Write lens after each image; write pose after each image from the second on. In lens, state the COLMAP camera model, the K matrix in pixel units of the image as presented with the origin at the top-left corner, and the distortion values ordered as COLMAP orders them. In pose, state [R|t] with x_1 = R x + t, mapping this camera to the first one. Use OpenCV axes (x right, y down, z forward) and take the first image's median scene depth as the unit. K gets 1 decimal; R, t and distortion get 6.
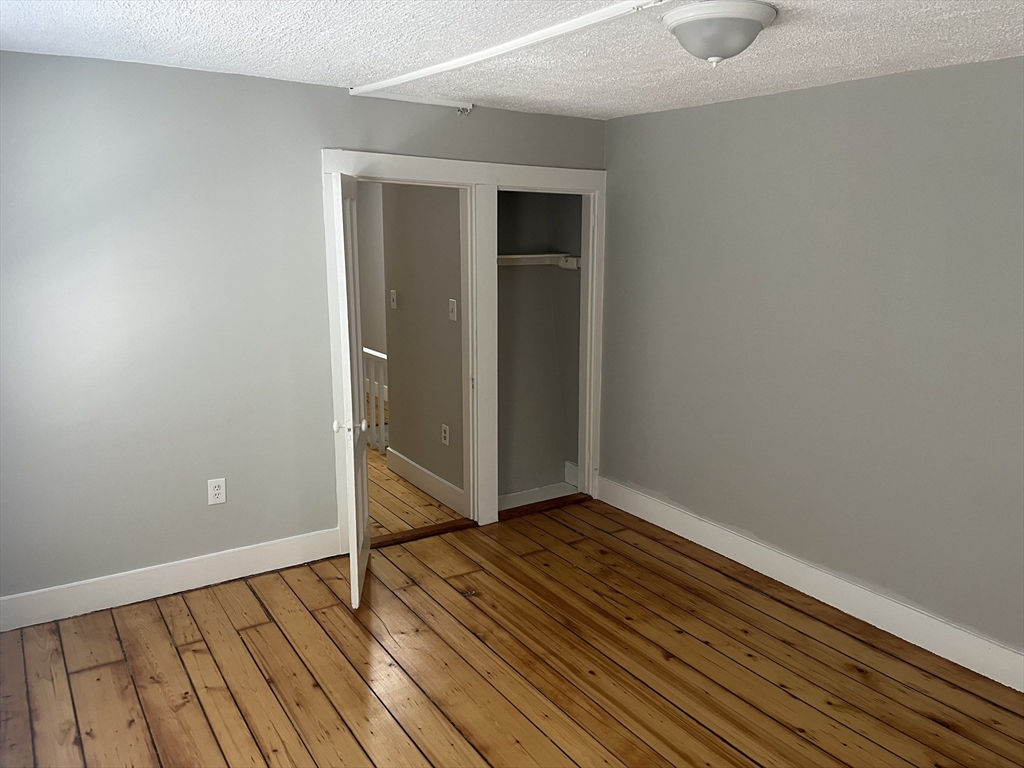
lens RADIAL K [[776.2, 0, 514.4], [0, 776.2, 385.4], [0, 0, 1]] dist [0.080119, -0.109167]
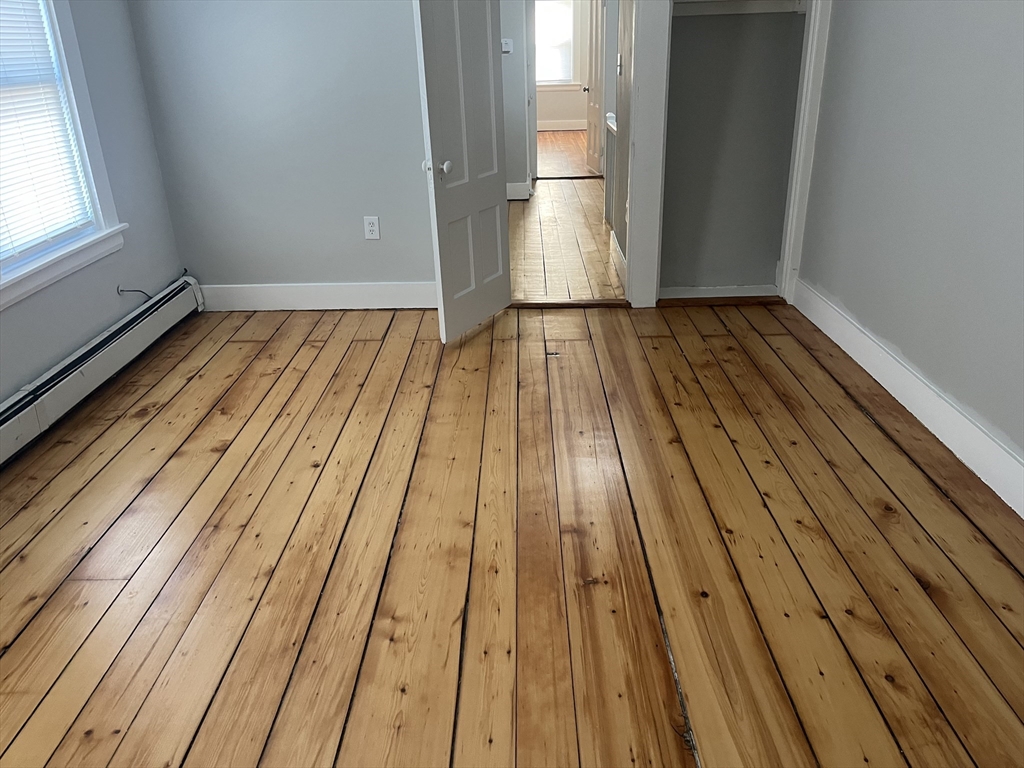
lens RADIAL K [[776.2, 0, 515.6], [0, 776.2, 385.0], [0, 0, 1]] dist [0.080119, -0.109167]
pose [[0.827317, 0.192896, -0.527578, 0.460371], [-0.080715, 0.970267, 0.228183, 0.083699], [0.555907, -0.146196, 0.818287, 0.153747]]
